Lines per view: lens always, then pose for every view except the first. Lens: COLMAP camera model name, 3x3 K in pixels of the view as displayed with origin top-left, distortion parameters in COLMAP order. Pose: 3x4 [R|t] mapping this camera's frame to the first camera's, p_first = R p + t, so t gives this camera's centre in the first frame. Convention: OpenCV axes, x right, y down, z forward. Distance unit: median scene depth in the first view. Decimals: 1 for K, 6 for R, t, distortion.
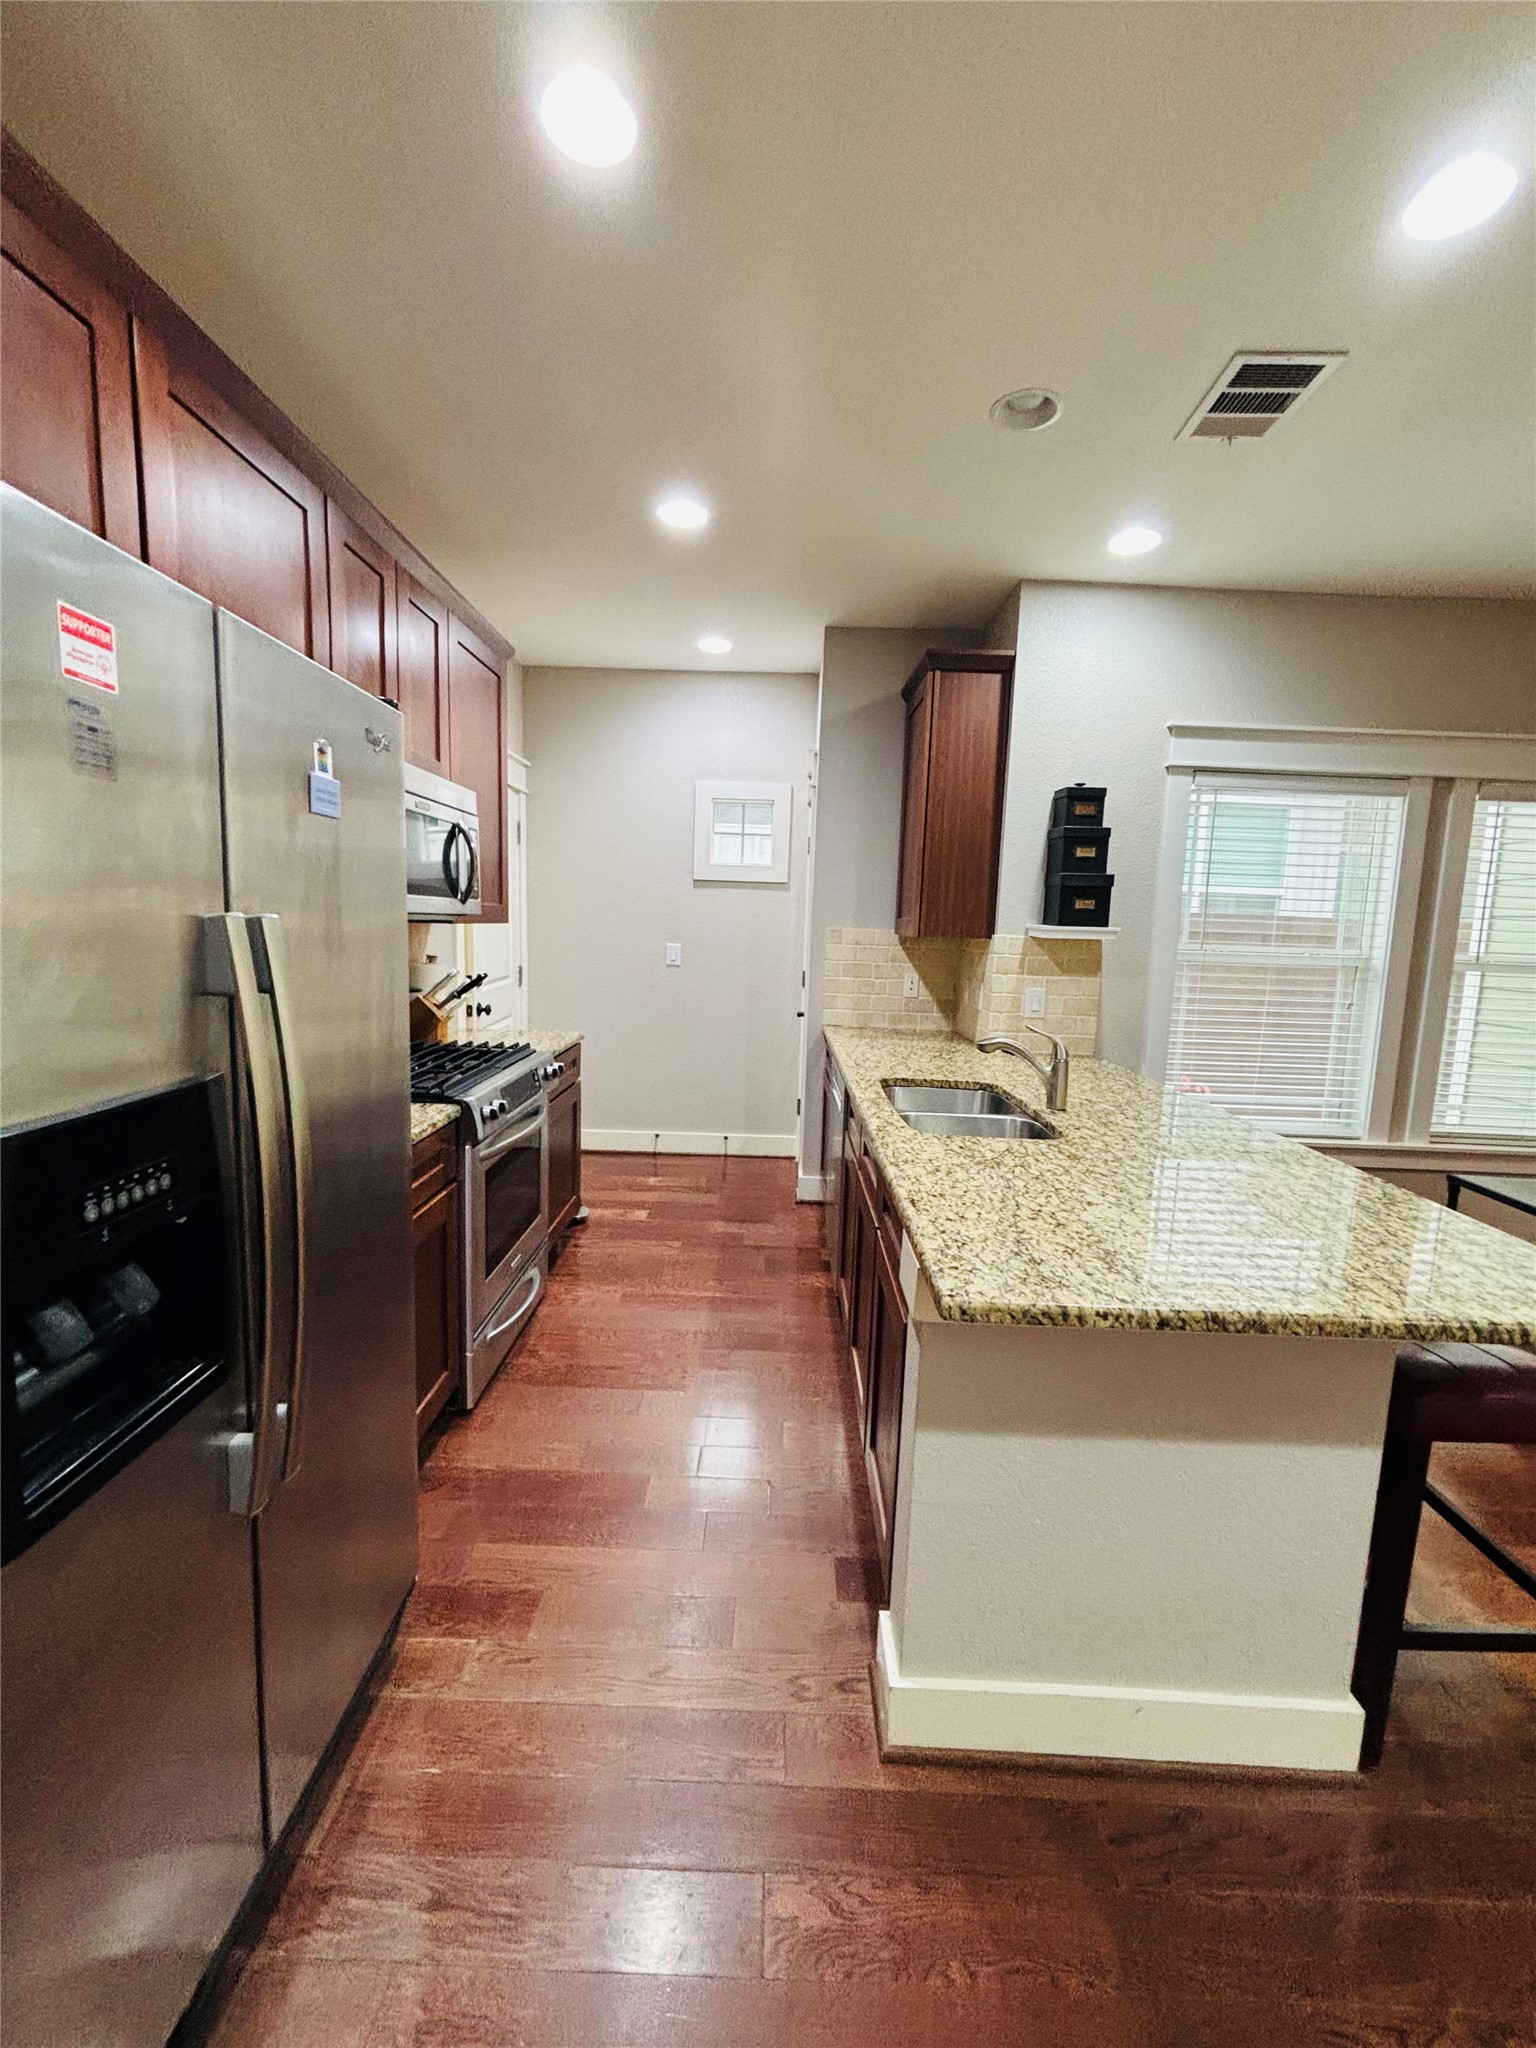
lens RADIAL K [[831.7, 0, 768.0], [0, 831.7, 1024.0], [0, 0, 1]] dist [-0.003618, 0.000008]
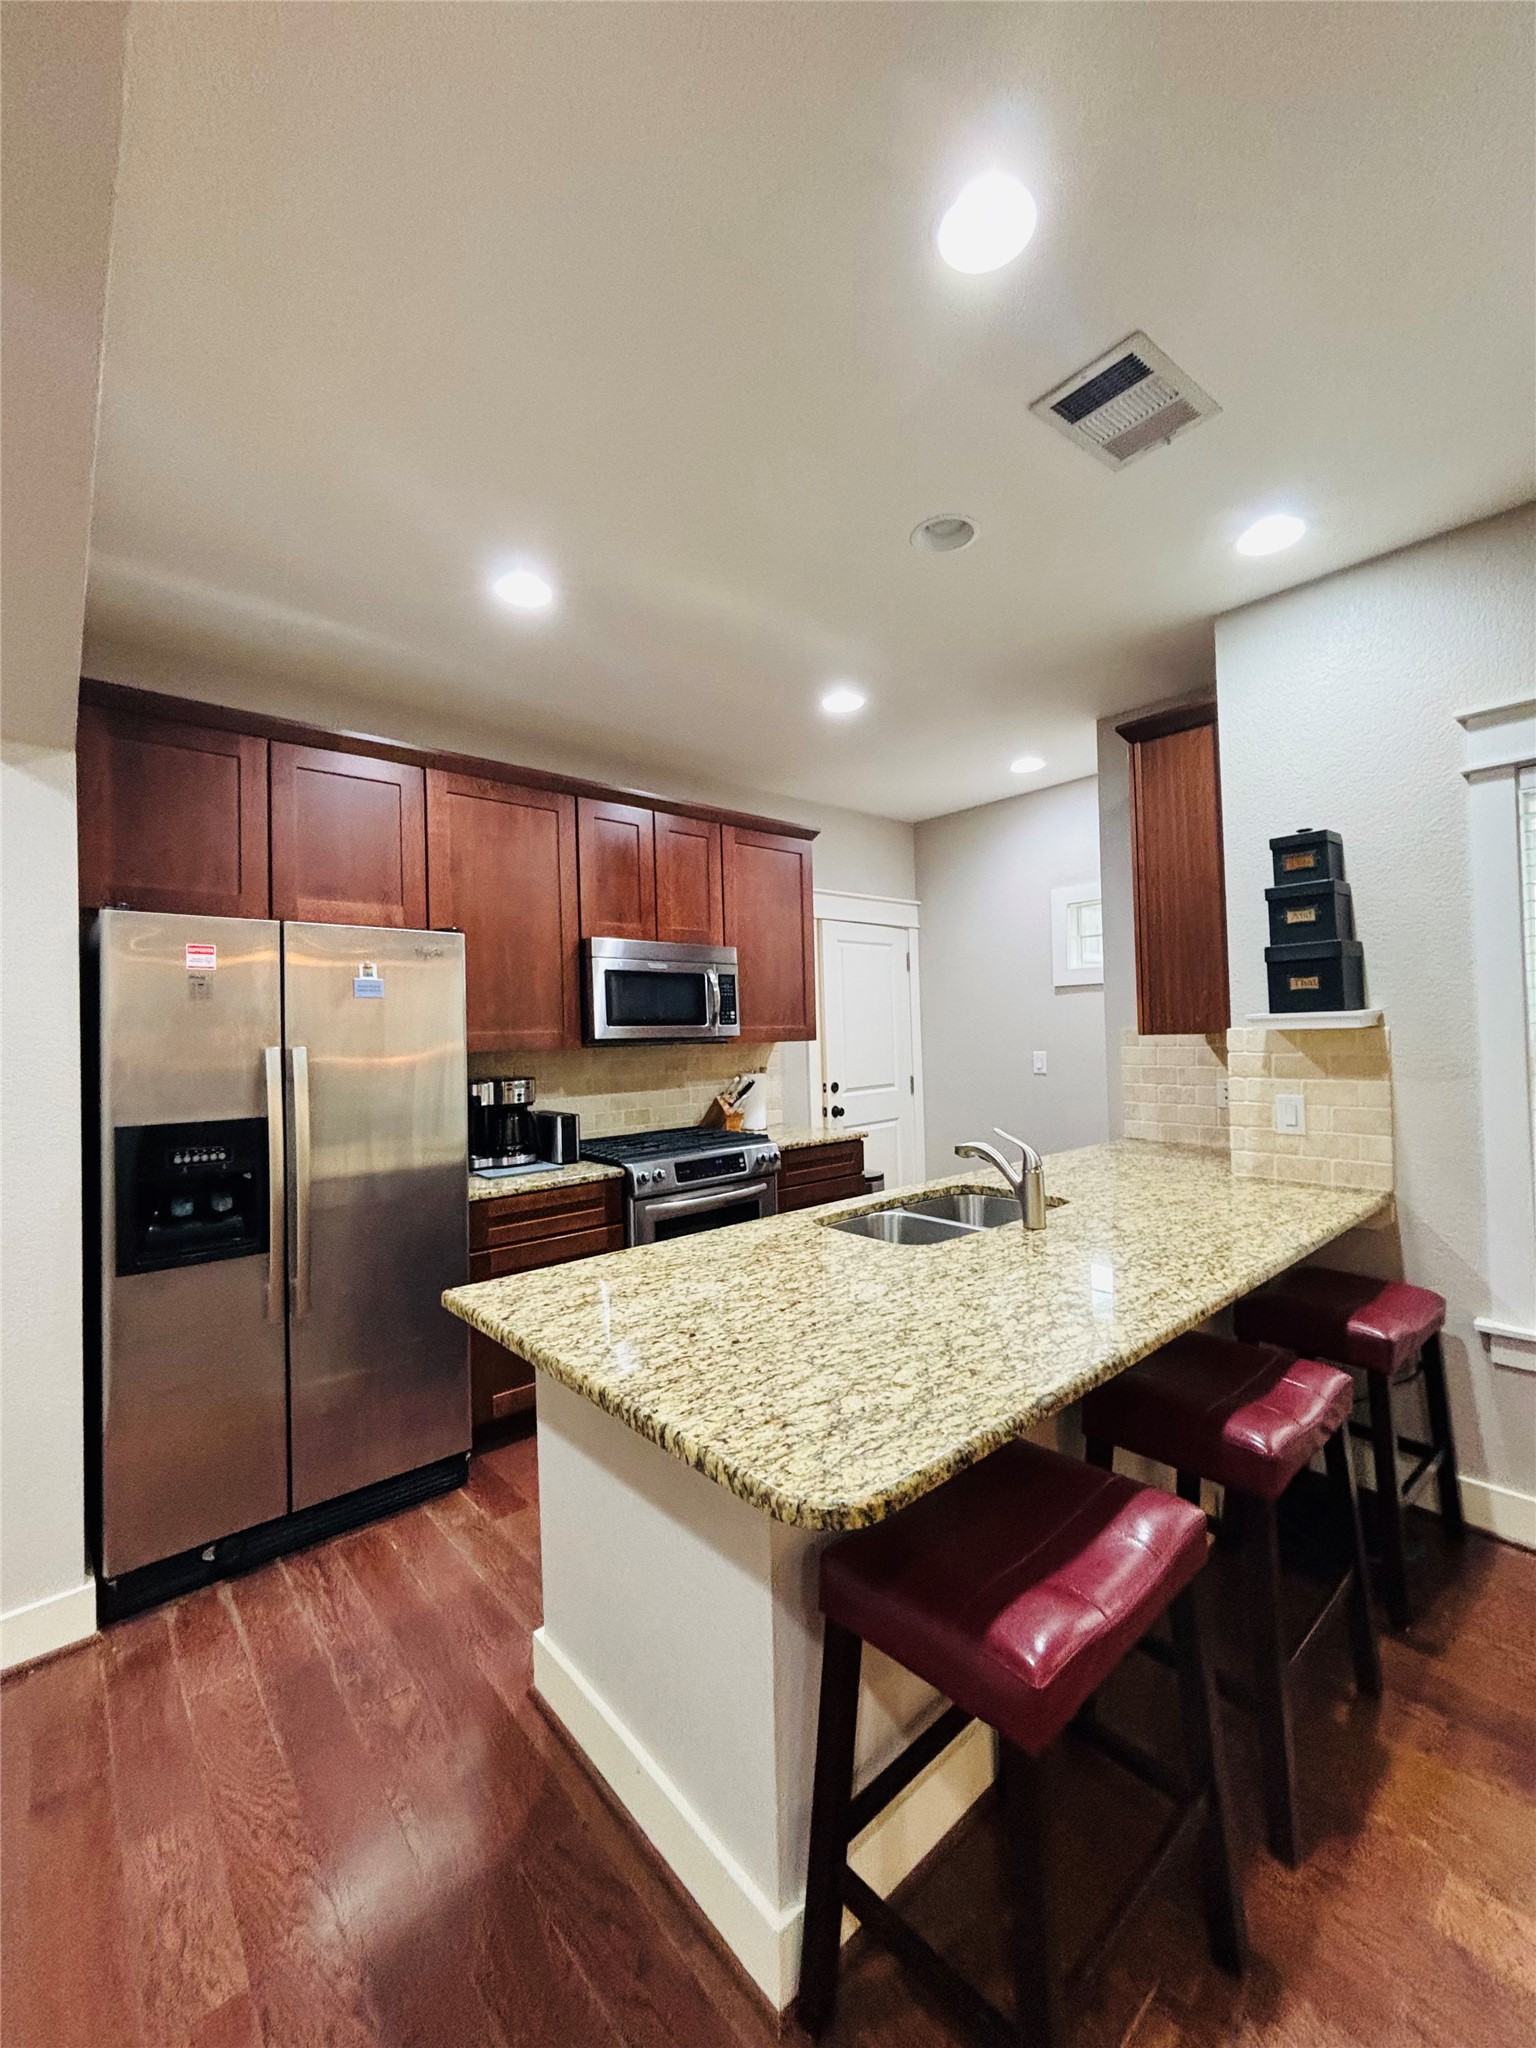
lens RADIAL K [[828.3, 0, 768.0], [0, 828.3, 1024.0], [0, 0, 1]] dist [-0.001336, -0.000291]
pose [[0.668663, -0.057591, -0.741332, 0.886034], [-0.045694, 0.991929, -0.118273, 0.006113], [0.742161, 0.112959, 0.660635, 0.209696]]
